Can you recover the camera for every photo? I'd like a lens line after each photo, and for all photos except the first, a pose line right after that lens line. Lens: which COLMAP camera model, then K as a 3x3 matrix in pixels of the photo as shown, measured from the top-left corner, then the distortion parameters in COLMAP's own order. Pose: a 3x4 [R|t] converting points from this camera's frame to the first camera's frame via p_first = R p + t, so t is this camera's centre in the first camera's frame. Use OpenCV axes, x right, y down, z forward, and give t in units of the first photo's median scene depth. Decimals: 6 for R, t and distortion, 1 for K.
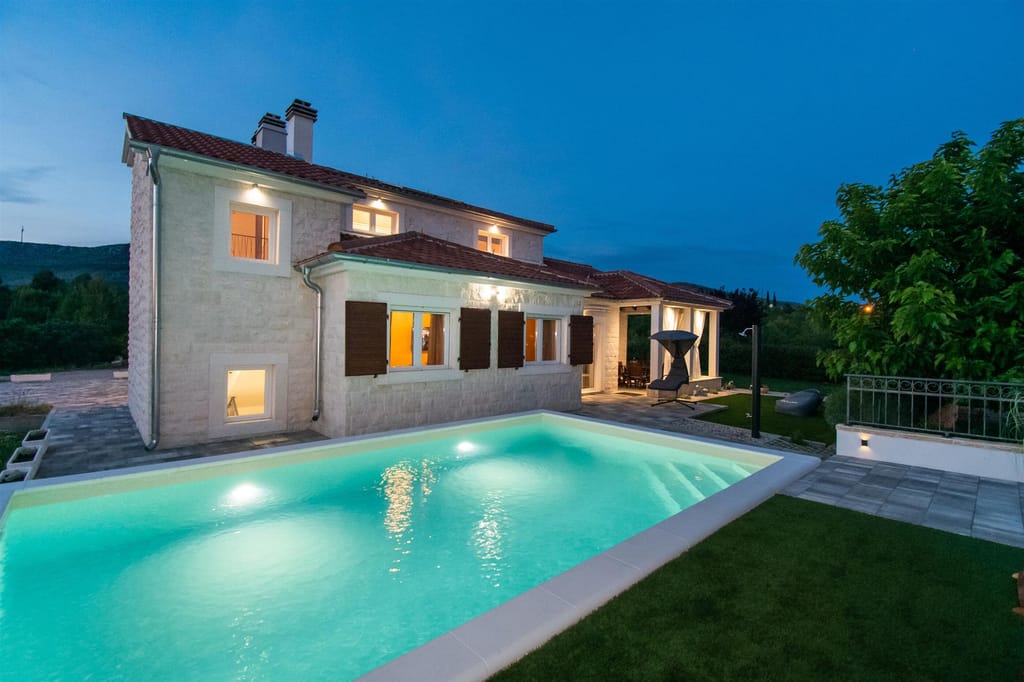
lens RADIAL K [[465.3, 0, 513.5], [0, 465.3, 346.3], [0, 0, 1]] dist [0.003358, -0.013435]
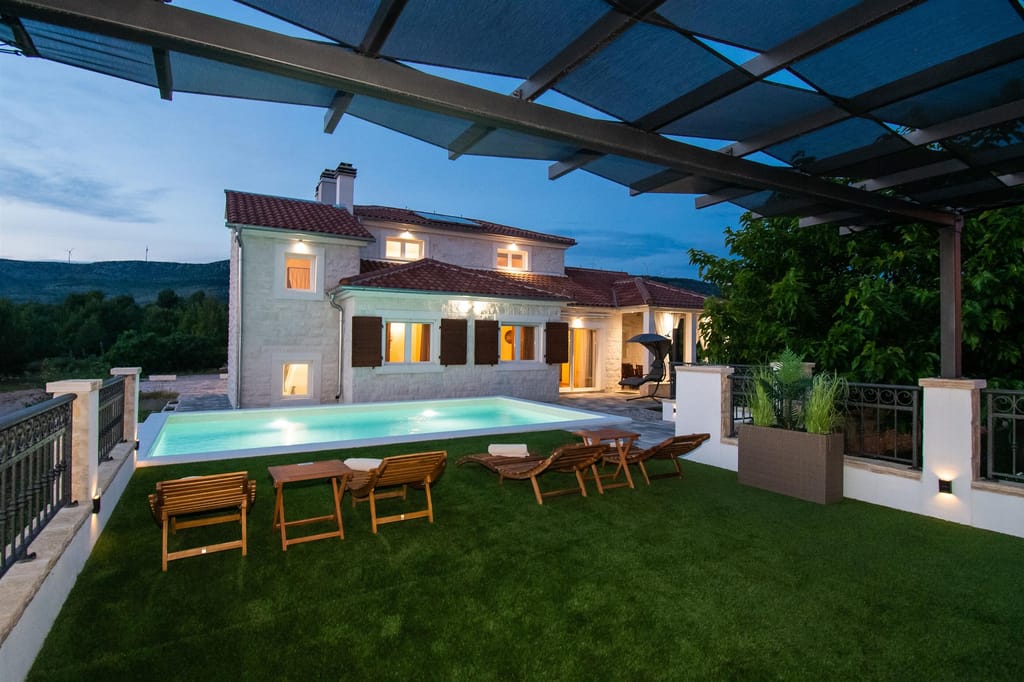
lens RADIAL K [[536.4, 0, 512.0], [0, 536.4, 341.0], [0, 0, 1]] dist [0.001869, -0.000451]
pose [[0.976053, -0.011944, -0.217206, 0.403258], [0.004970, 0.999455, -0.032627, 0.031287], [0.217477, 0.030766, 0.975580, -0.444416]]
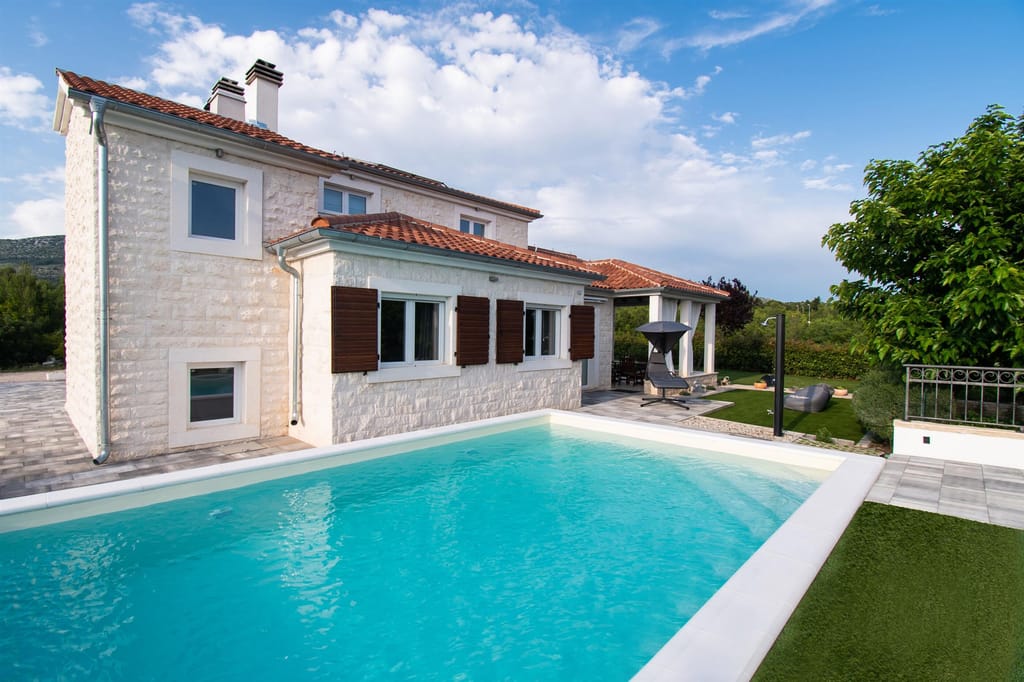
lens RADIAL K [[485.8, 0, 504.1], [0, 485.8, 353.4], [0, 0, 1]] dist [0.001635, -0.012850]
pose [[0.998563, -0.007940, 0.053003, -0.070419], [0.006924, 0.999789, 0.019317, 0.009251], [-0.053145, -0.018922, 0.998408, 0.064977]]
